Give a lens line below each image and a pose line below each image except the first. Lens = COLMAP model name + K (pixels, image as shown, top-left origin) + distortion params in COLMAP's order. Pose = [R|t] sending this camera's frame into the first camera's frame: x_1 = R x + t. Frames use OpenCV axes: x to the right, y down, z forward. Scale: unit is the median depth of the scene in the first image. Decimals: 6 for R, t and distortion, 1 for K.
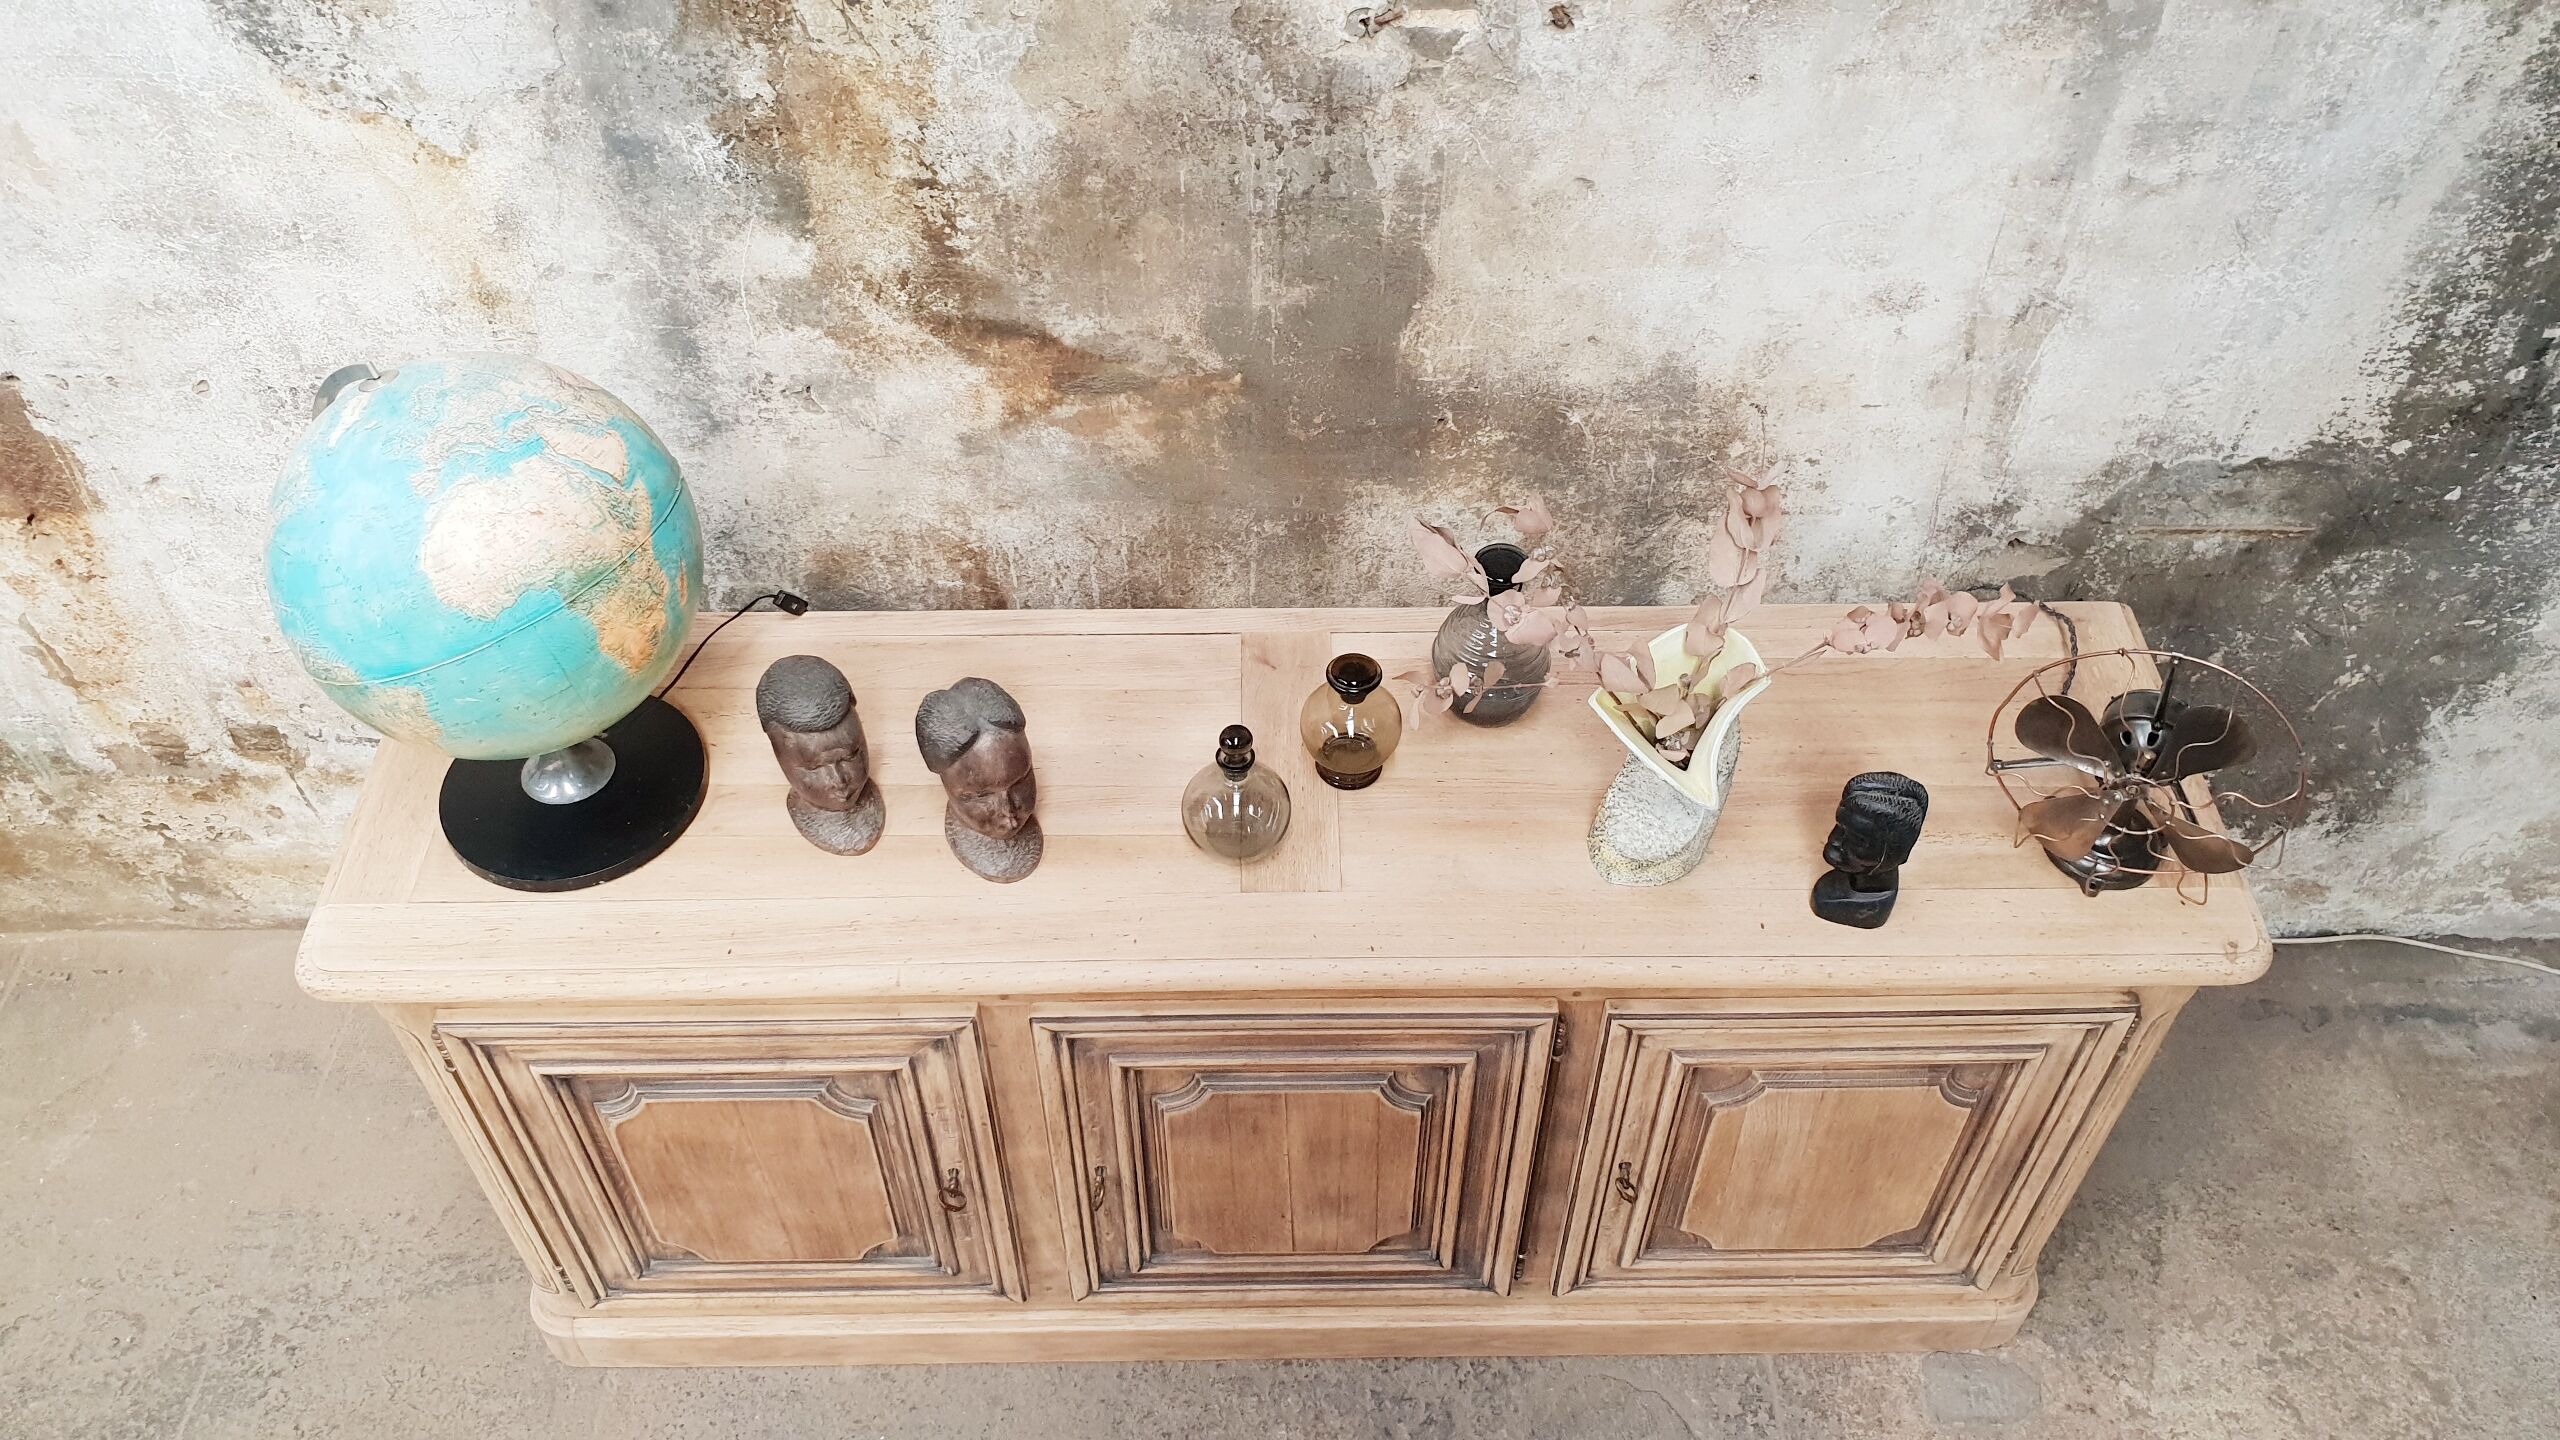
lens RADIAL K [[2015.9, 0, 1299.2], [0, 2015.9, 709.3], [0, 0, 1]] dist [0.015254, -0.015094]
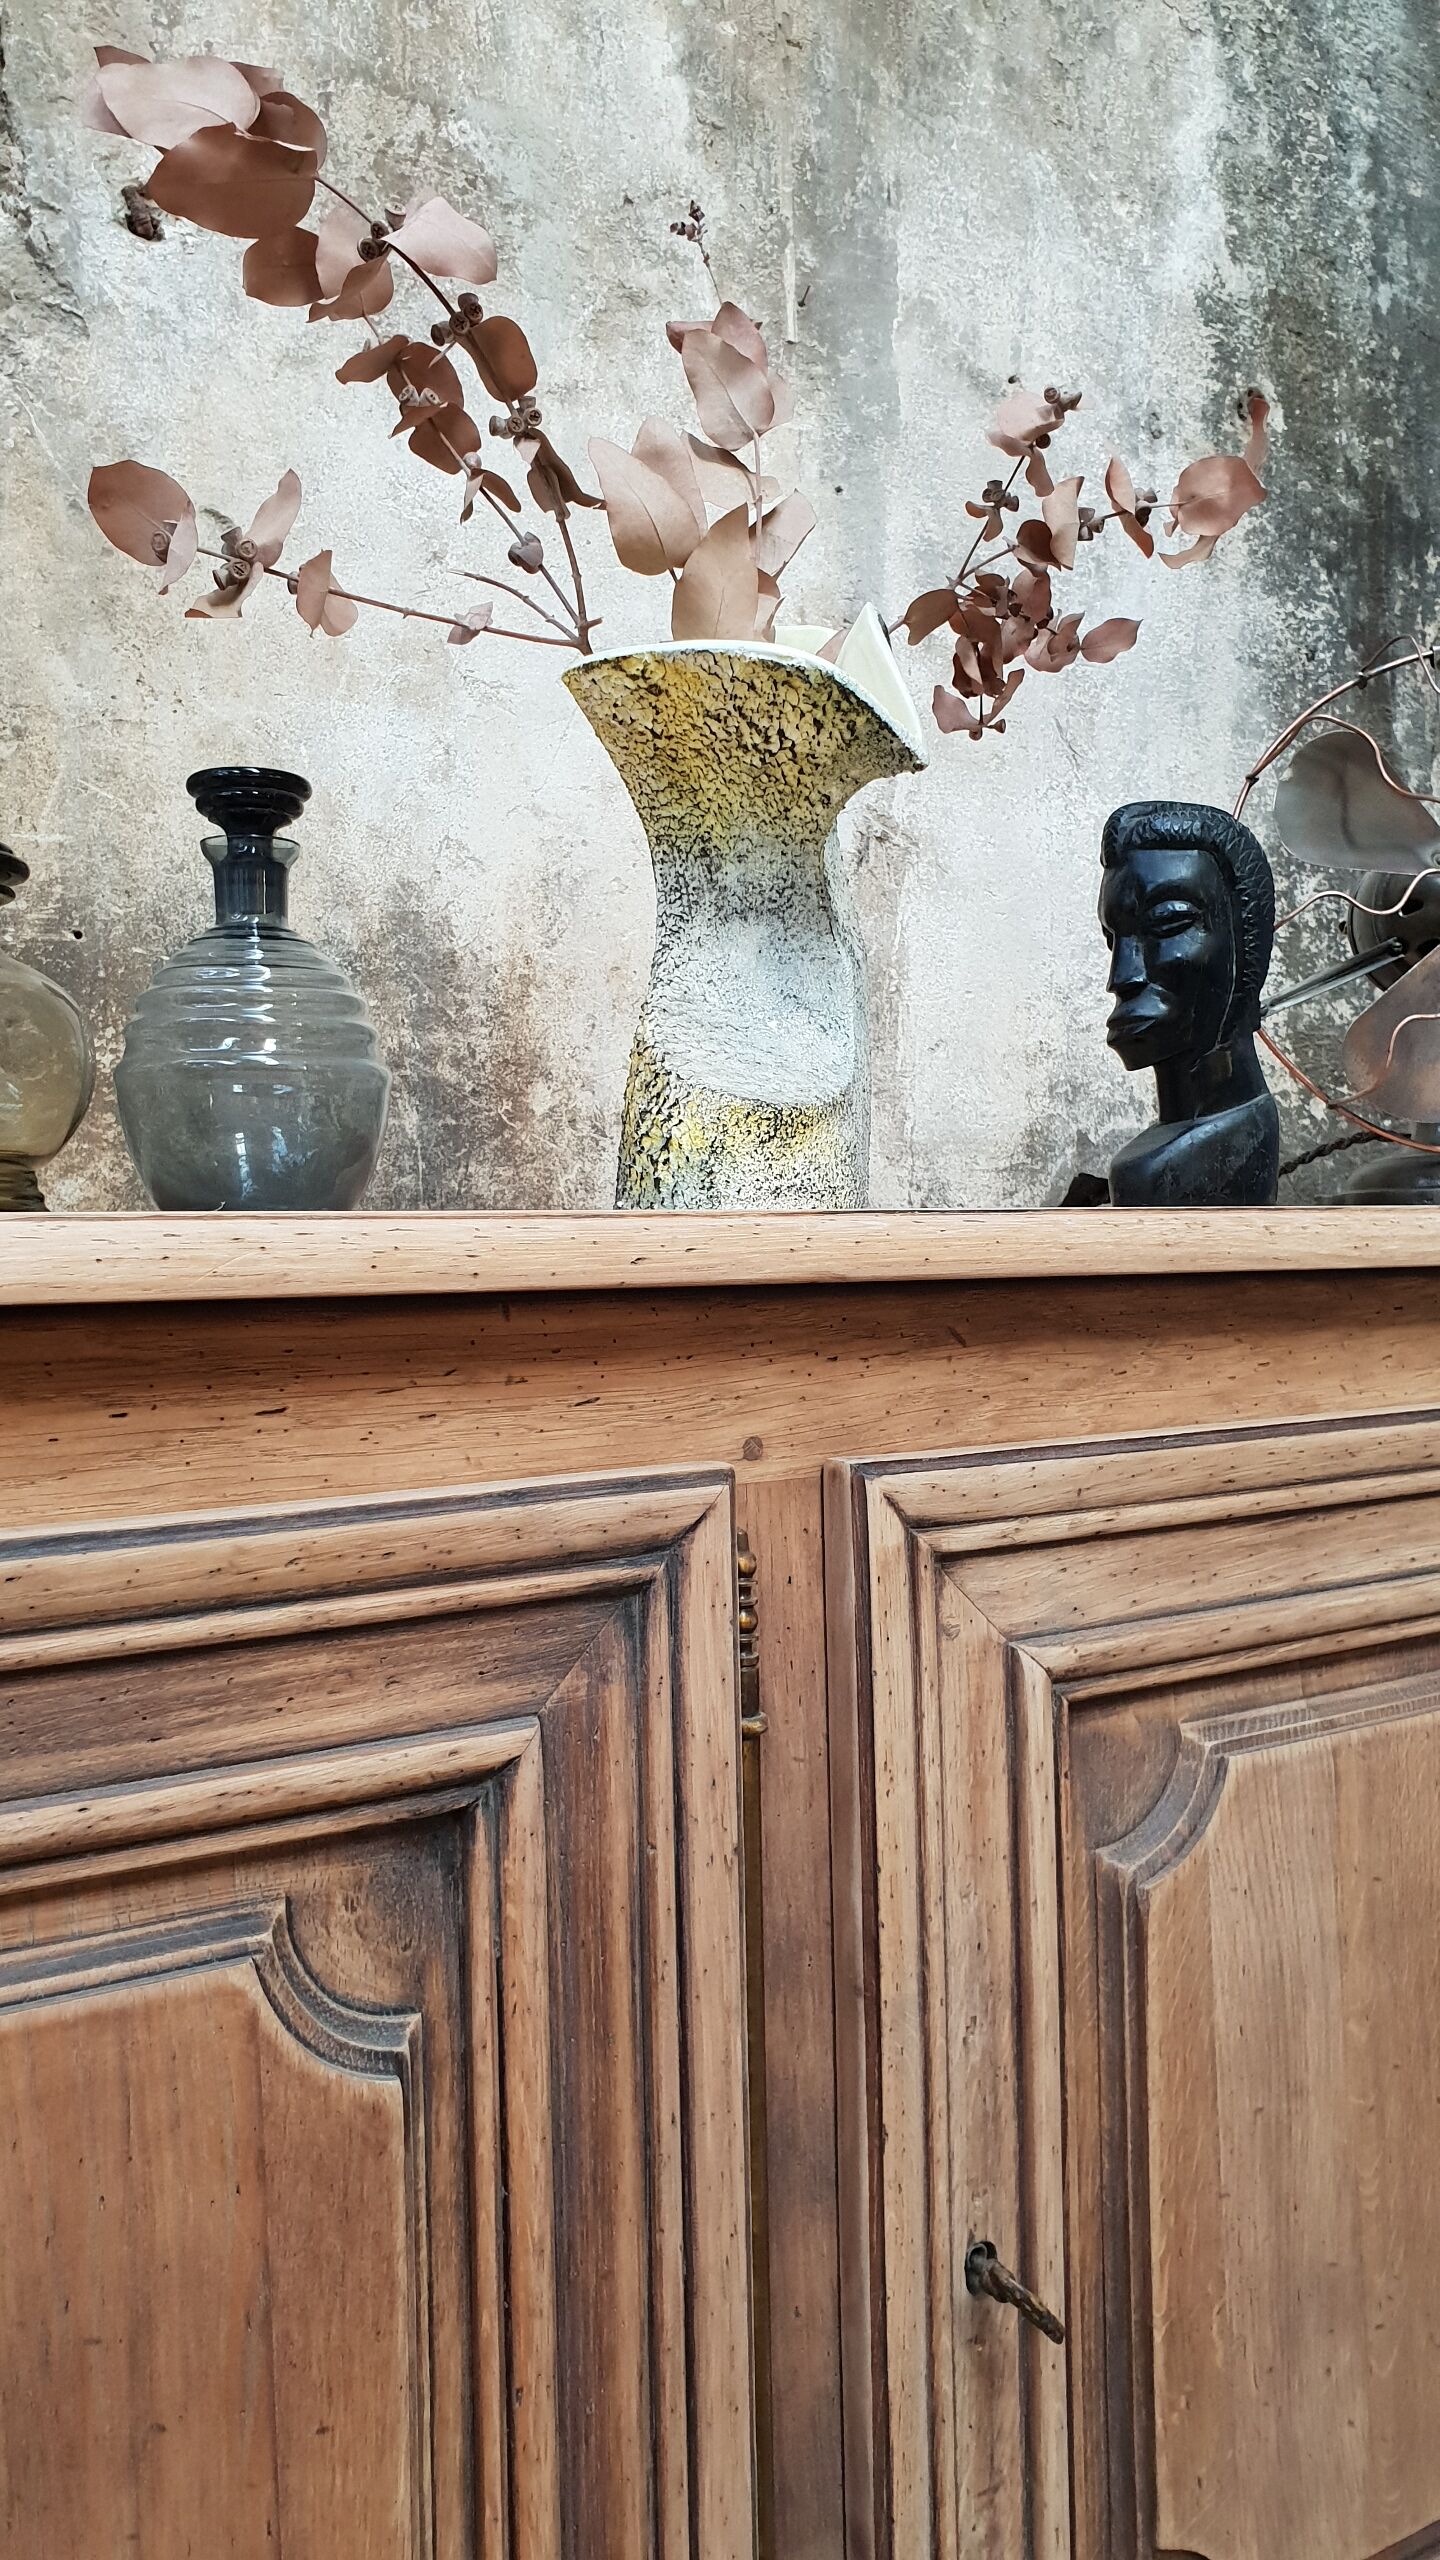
lens RADIAL K [[2015.9, 0, 738.8], [0, 2015.9, 1246.7], [0, 0, 1]] dist [0.015254, -0.015094]
pose [[0.852644, -0.024287, 0.521927, -0.047587], [0.400834, 0.671170, -0.623589, 0.320920], [-0.335157, 0.740905, 0.582004, 0.724638]]
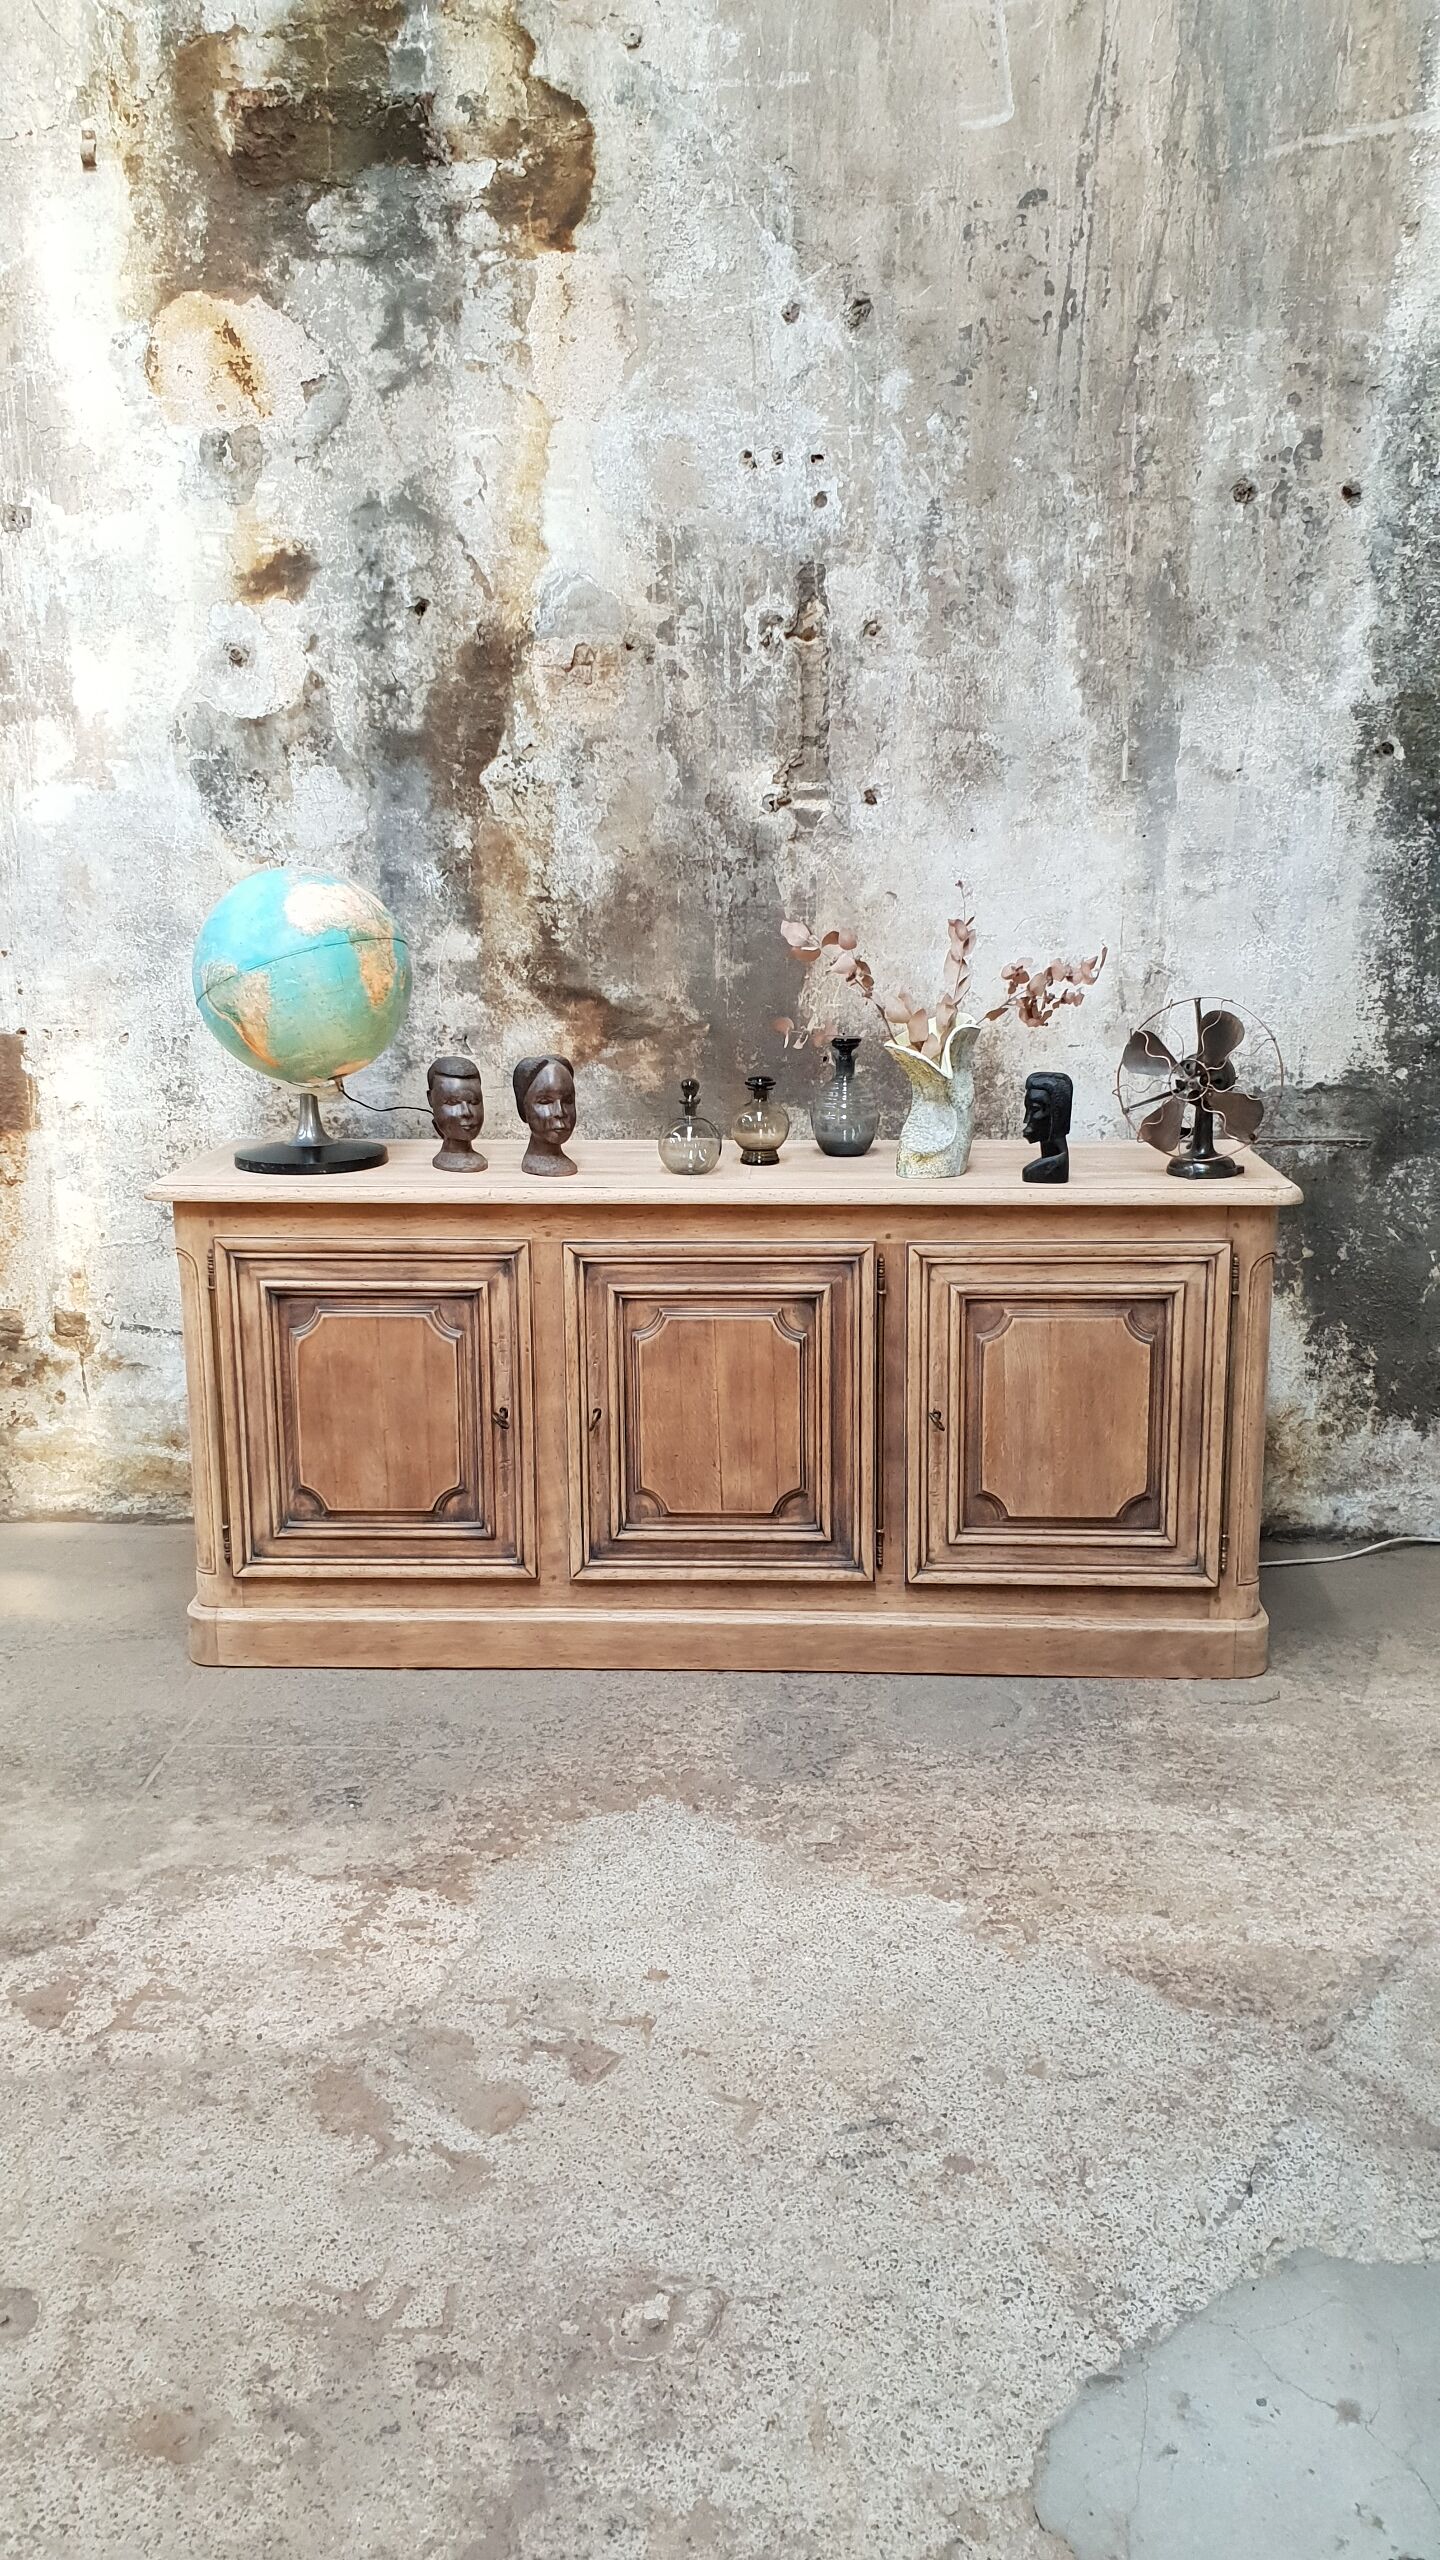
lens RADIAL K [[2015.9, 0, 758.2], [0, 2015.9, 1263.8], [0, 0, 1]] dist [0.015254, -0.015094]
pose [[0.998554, -0.001951, -0.053718, 0.112017], [-0.028724, 0.825334, -0.563914, 1.039612], [0.045435, 0.564641, 0.824085, -0.338861]]
